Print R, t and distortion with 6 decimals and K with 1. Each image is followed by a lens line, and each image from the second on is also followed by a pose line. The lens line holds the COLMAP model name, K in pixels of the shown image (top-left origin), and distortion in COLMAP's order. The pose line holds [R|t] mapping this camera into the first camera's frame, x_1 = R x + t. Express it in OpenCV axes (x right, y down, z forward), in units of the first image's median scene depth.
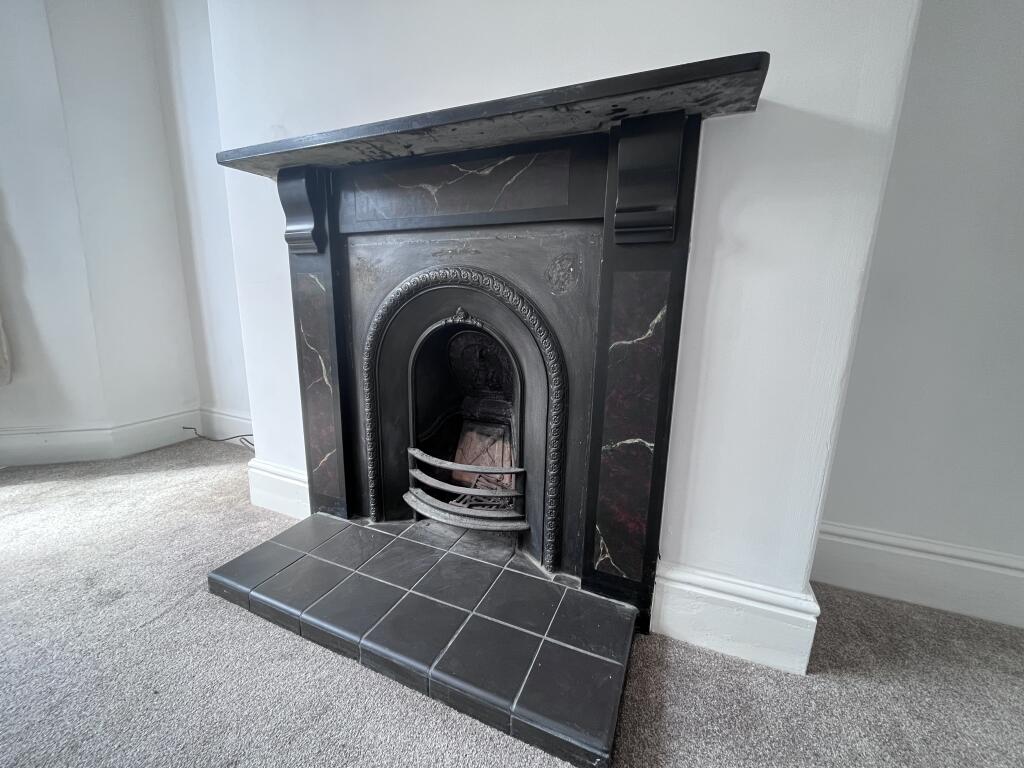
lens RADIAL K [[414.0, 0, 512.2], [0, 414.0, 383.4], [0, 0, 1]] dist [-0.002945, -0.000594]
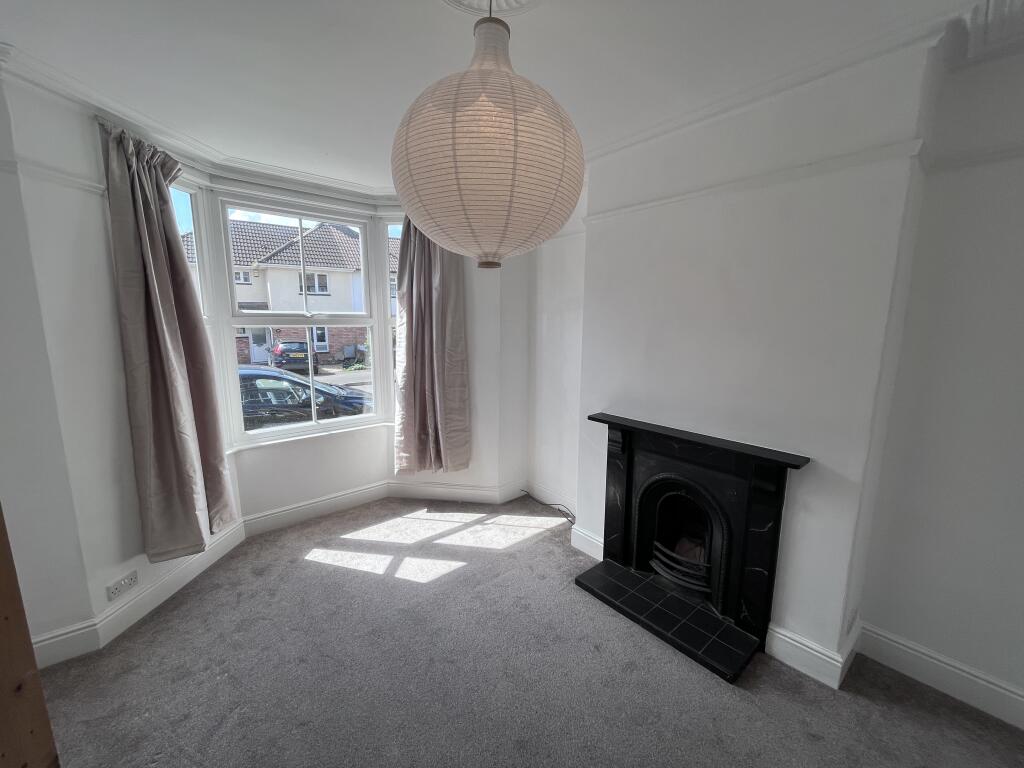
lens RADIAL K [[414.0, 0, 506.3], [0, 414.0, 384.8], [0, 0, 1]] dist [-0.002945, -0.000594]
pose [[0.889885, 0.047909, -0.453663, 0.013322], [-0.070337, 0.996988, -0.032683, -0.602834], [0.450731, 0.060993, 0.890574, -1.517426]]
